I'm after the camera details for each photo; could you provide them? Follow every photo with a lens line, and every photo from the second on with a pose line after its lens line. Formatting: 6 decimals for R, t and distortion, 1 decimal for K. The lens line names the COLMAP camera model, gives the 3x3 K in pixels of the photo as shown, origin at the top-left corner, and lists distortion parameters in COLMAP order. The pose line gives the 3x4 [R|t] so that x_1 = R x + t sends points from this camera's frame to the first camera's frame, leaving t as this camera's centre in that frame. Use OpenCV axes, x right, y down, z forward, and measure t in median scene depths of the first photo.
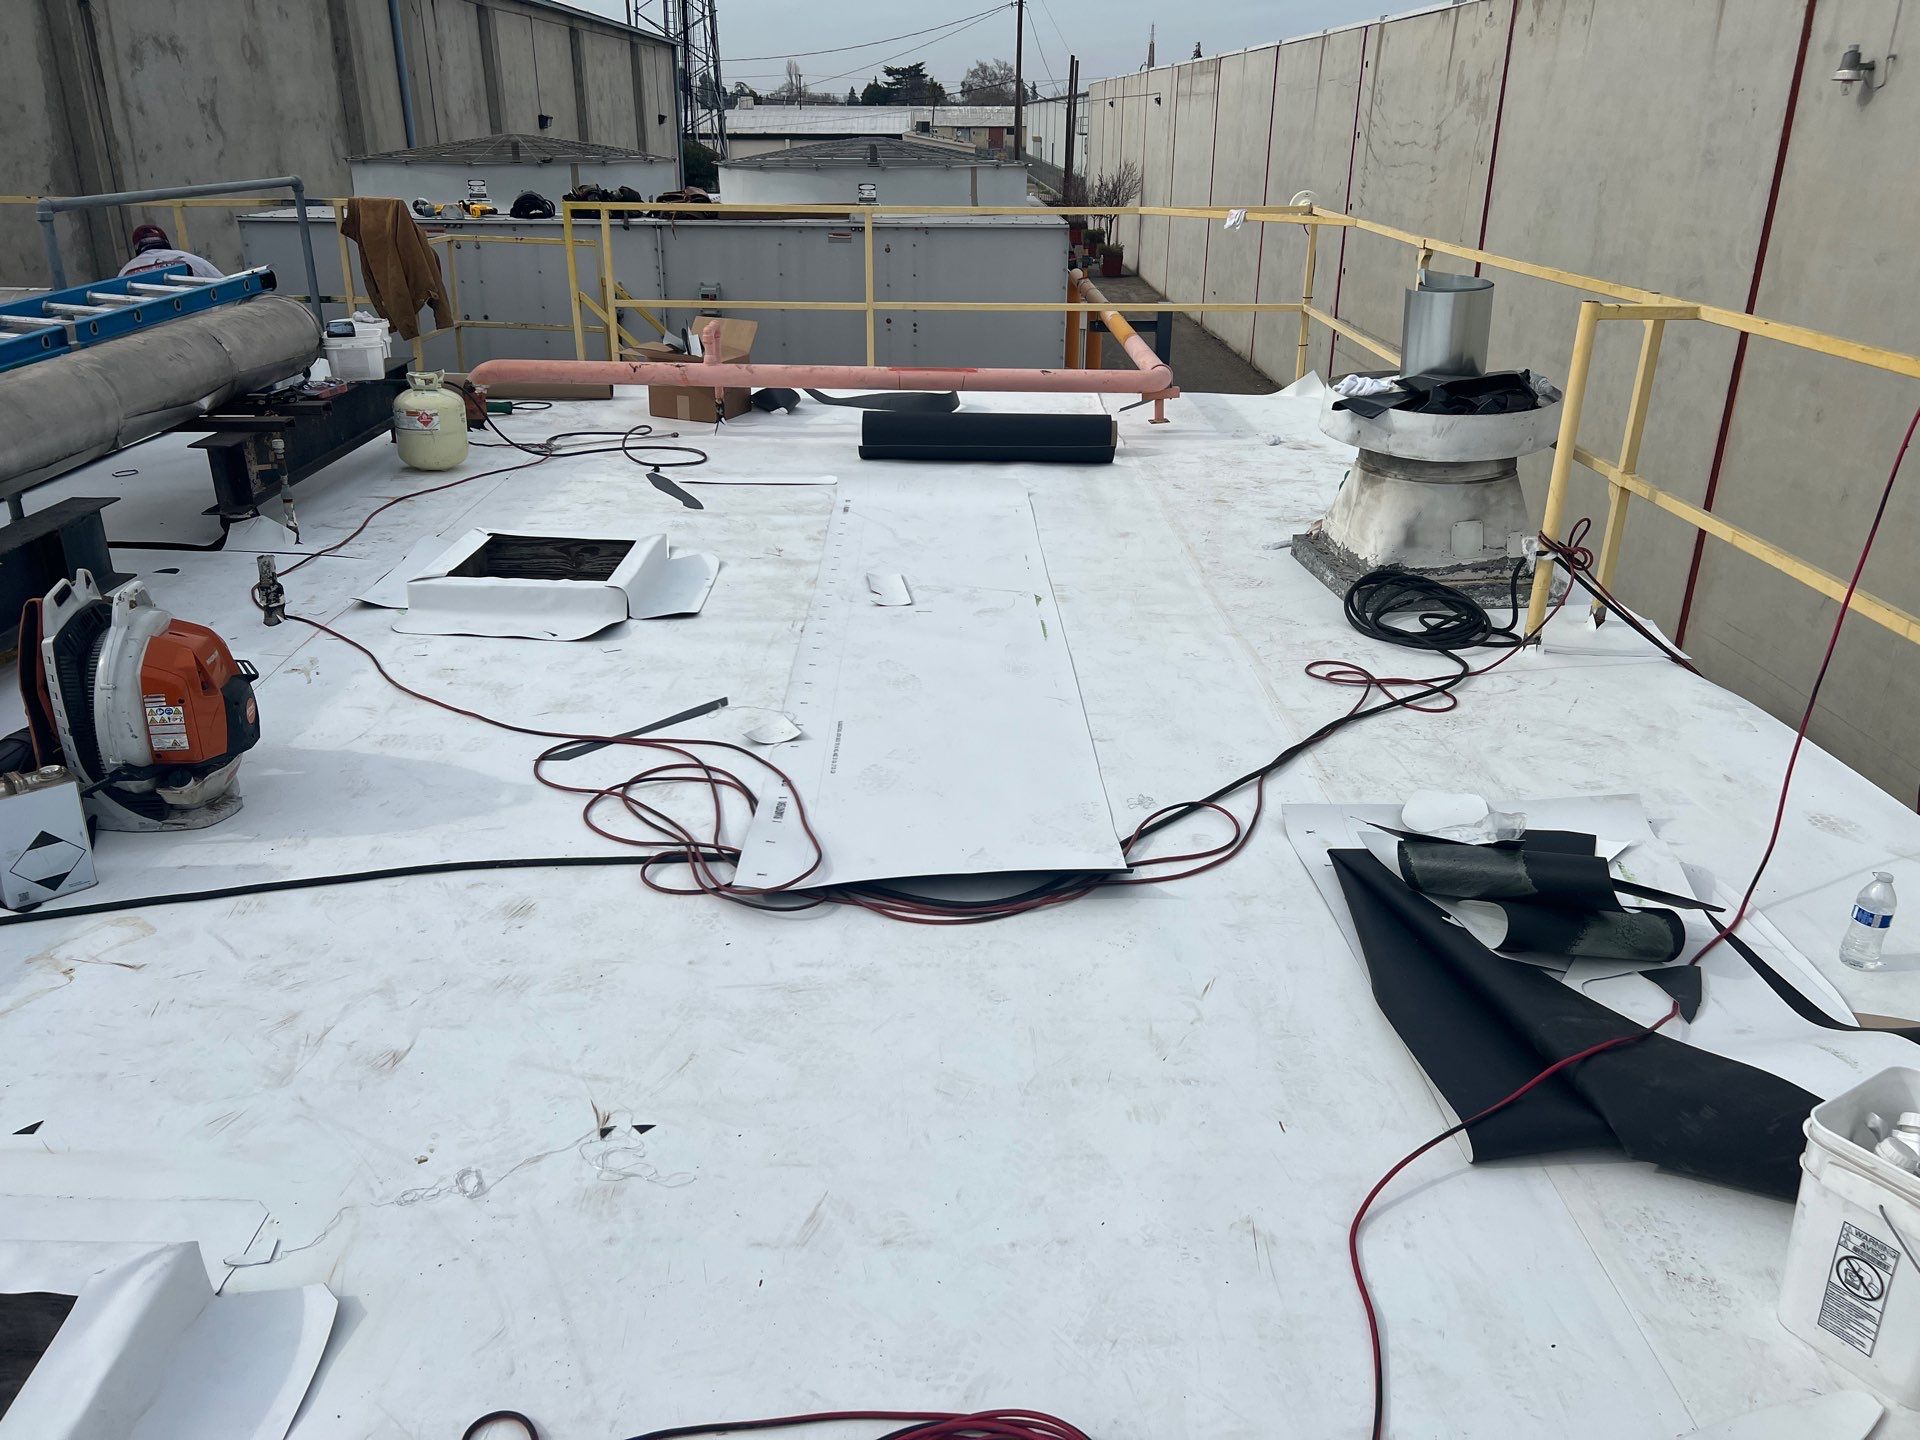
lens RADIAL K [[1391.5, 0, 960.0], [0, 1391.5, 720.0], [0, 0, 1]] dist [0.055018, -0.045720]
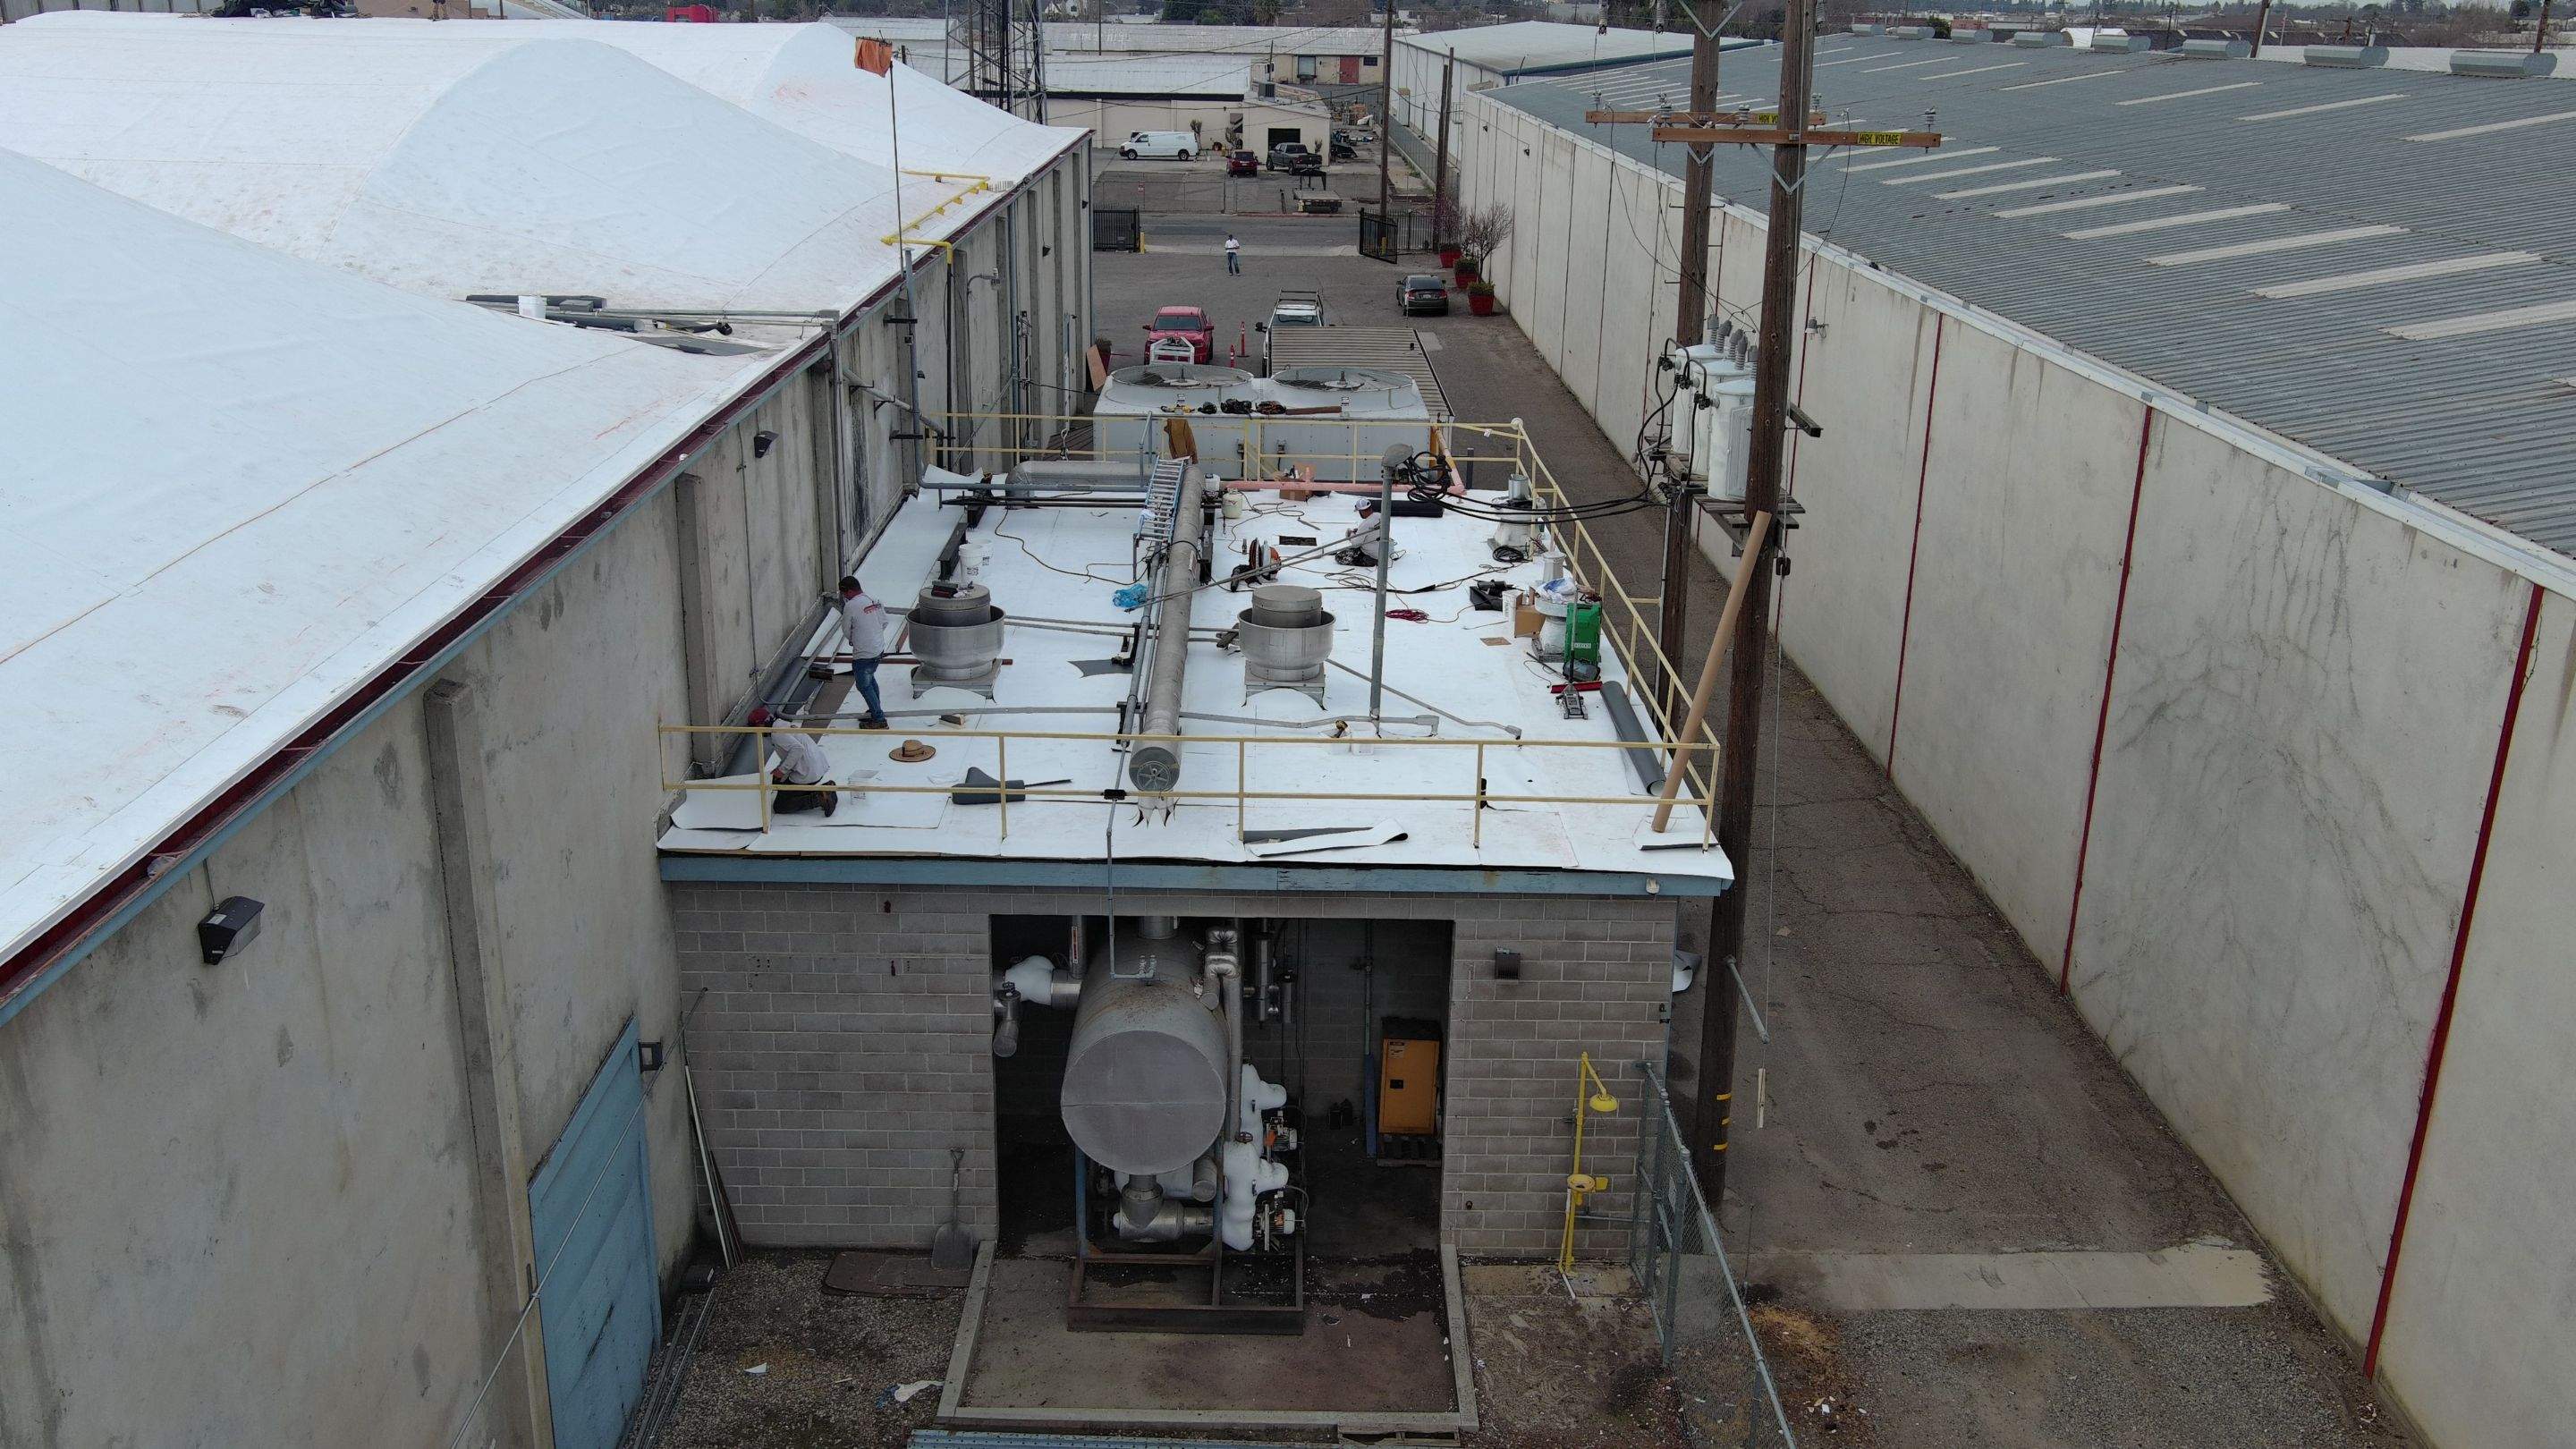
lens RADIAL K [[2101.8, 0, 1288.0], [0, 2101.8, 724.5], [0, 0, 1]] dist [0.001060, -0.000052]
pose [[0.999895, 0.013799, 0.004459, -0.033142], [-0.013460, 0.997551, -0.068634, 0.079695], [-0.005396, 0.068567, 0.997632, -0.482542]]
